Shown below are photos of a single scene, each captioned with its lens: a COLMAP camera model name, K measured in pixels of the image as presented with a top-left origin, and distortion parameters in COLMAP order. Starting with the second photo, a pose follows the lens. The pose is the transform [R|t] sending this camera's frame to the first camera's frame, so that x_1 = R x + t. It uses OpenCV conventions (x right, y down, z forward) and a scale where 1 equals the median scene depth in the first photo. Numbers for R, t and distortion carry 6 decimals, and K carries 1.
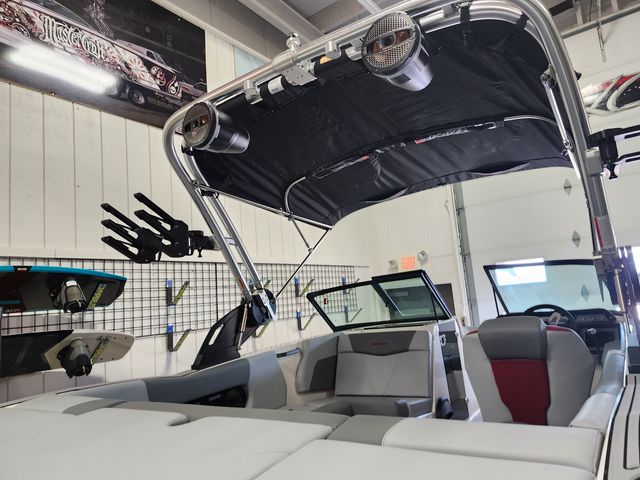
lens RADIAL K [[440.0, 0, 321.5], [0, 440.0, 232.1], [0, 0, 1]] dist [0.023078, -0.004200]
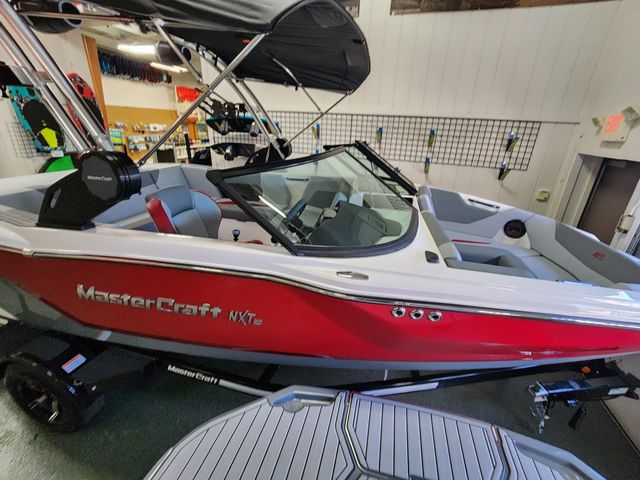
lens RADIAL K [[271.2, 0, 333.2], [0, 271.2, 229.1], [0, 0, 1]] dist [-0.000655, 0.000856]
pose [[0.356104, 0.428190, -0.830568, 0.898869], [0.072714, 0.873442, 0.481469, -0.050563], [0.931613, -0.231846, 0.279900, 0.763258]]
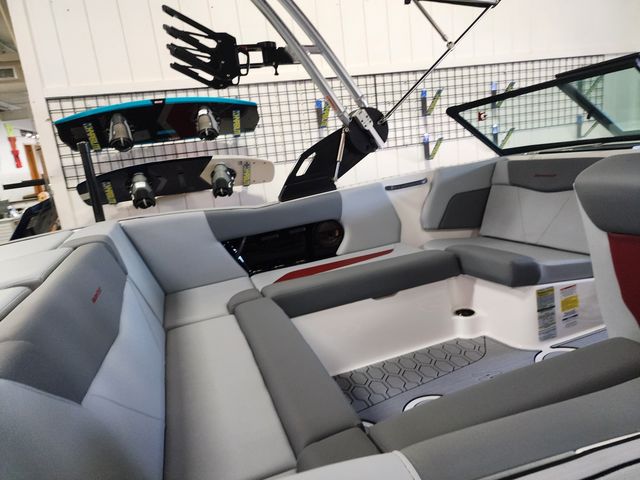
lens RADIAL K [[430.7, 0, 328.2], [0, 430.7, 236.4], [0, 0, 1]] dist [0.024596, -0.000458]
pose [[0.813800, 0.115009, -0.569651, 0.267665], [0.139407, 0.912967, 0.383479, 0.028974], [0.564176, -0.391489, 0.726940, 0.274797]]
